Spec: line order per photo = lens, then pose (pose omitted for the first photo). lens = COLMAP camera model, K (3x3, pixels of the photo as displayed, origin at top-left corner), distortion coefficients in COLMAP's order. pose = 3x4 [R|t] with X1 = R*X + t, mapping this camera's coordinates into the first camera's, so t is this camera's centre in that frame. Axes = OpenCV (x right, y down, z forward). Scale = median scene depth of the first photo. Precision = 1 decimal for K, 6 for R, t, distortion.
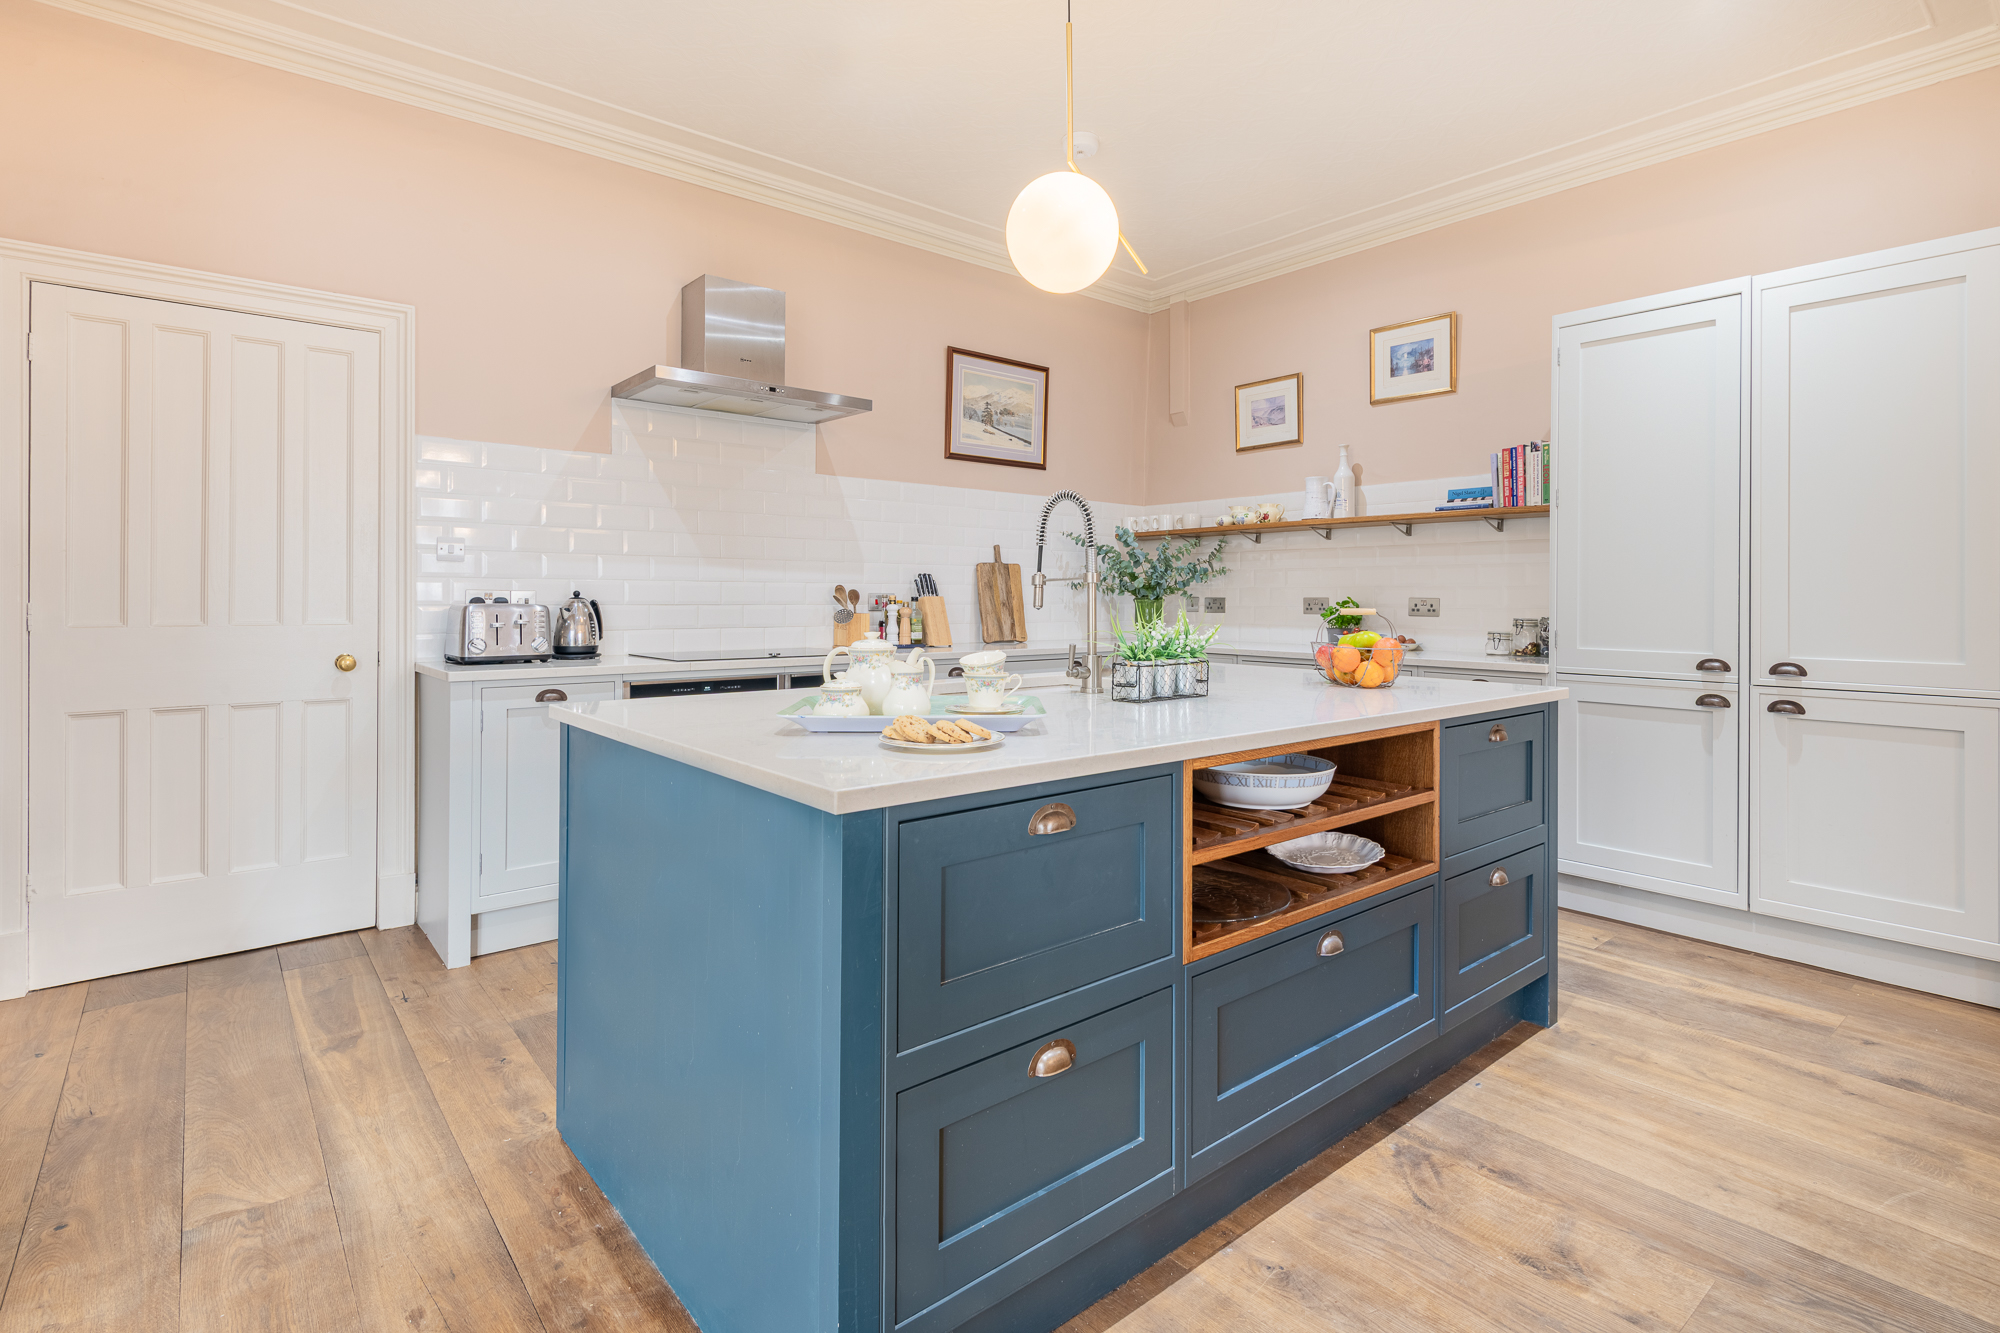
lens RADIAL K [[970.2, 0, 1001.4], [0, 970.2, 597.0], [0, 0, 1]] dist [0.018053, -0.016171]
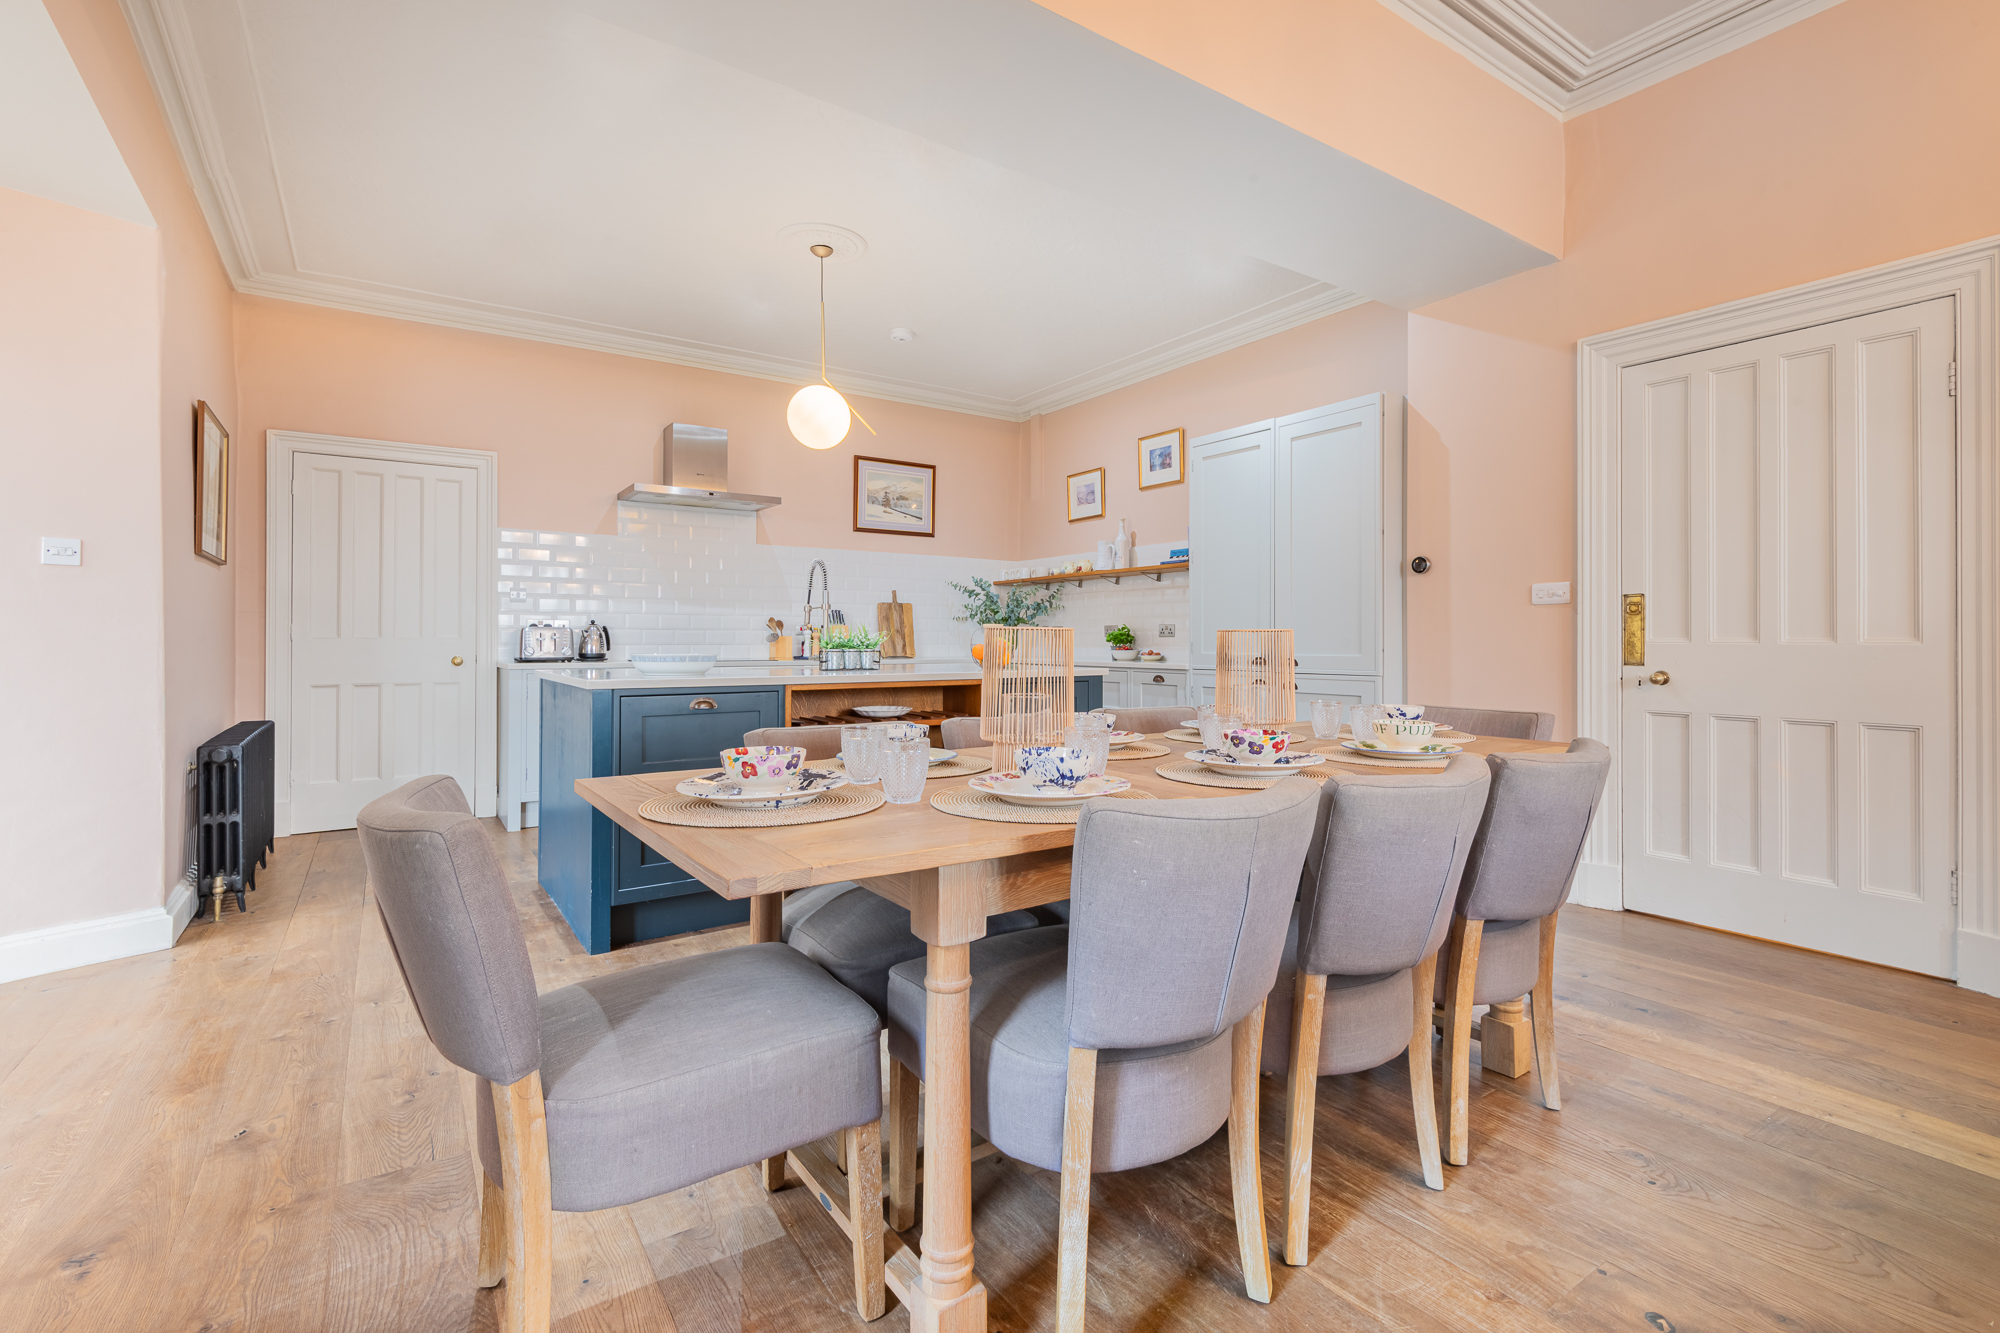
lens RADIAL K [[904.4, 0, 999.3], [0, 904.4, 633.0], [0, 0, 1]] dist [0.000680, -0.000091]
pose [[0.995515, -0.004477, -0.094501, 0.298432], [0.003610, 0.999950, -0.009339, 0.024790], [0.094538, 0.008956, 0.995481, -0.346467]]
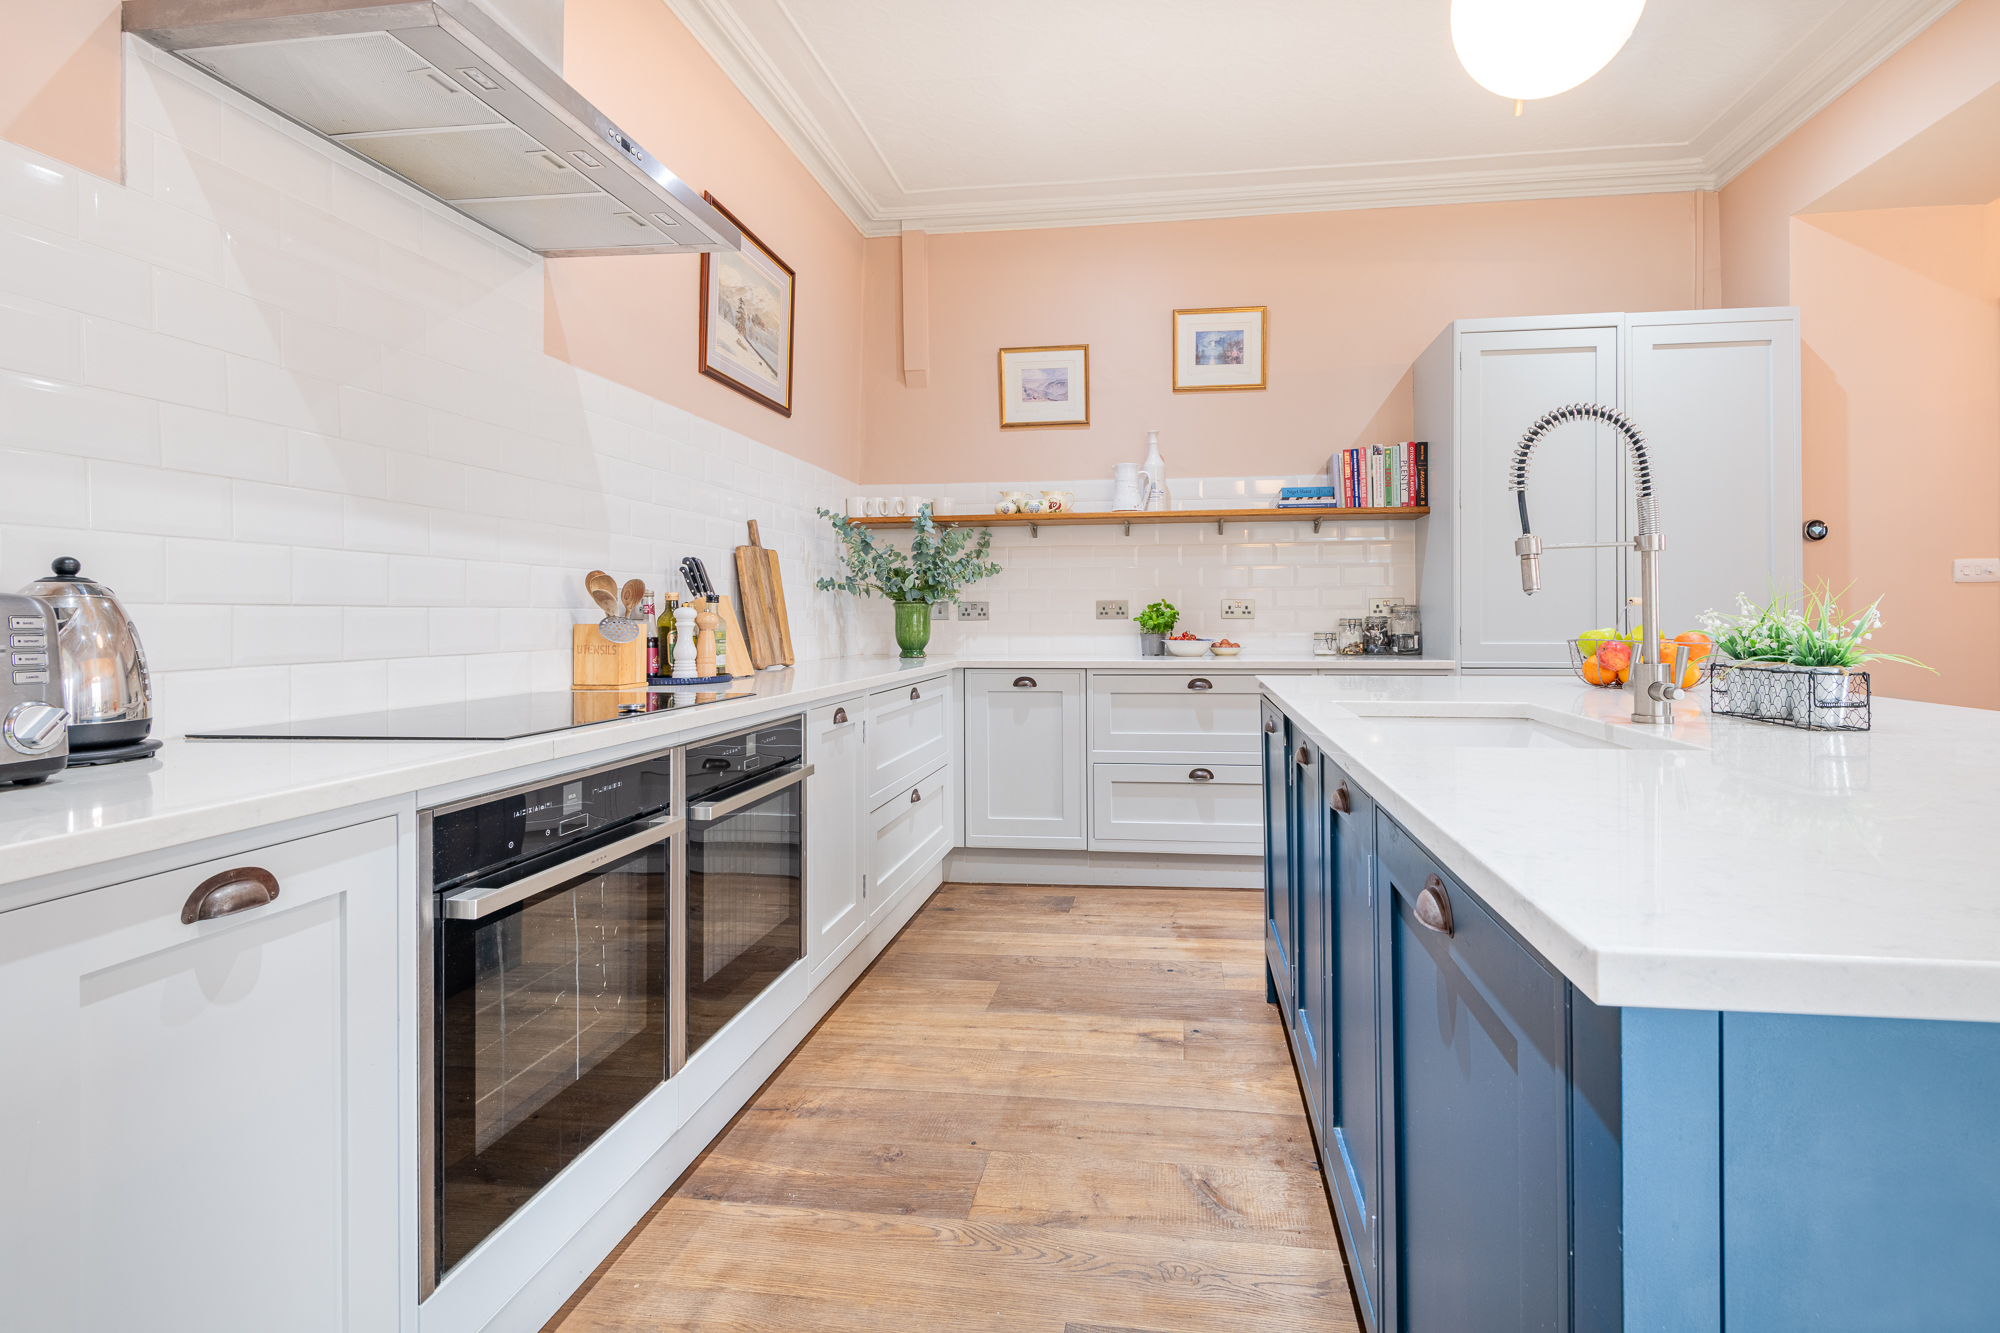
lens RADIAL K [[938.0, 0, 1069.2], [0, 938.0, 619.5], [0, 0, 1]] dist [0.013248, -0.000129]
pose [[0.726789, -0.012542, 0.686747, -0.308631], [0.007968, 0.999920, 0.009829, 0.009906], [-0.686815, -0.001671, 0.726830, 0.418864]]
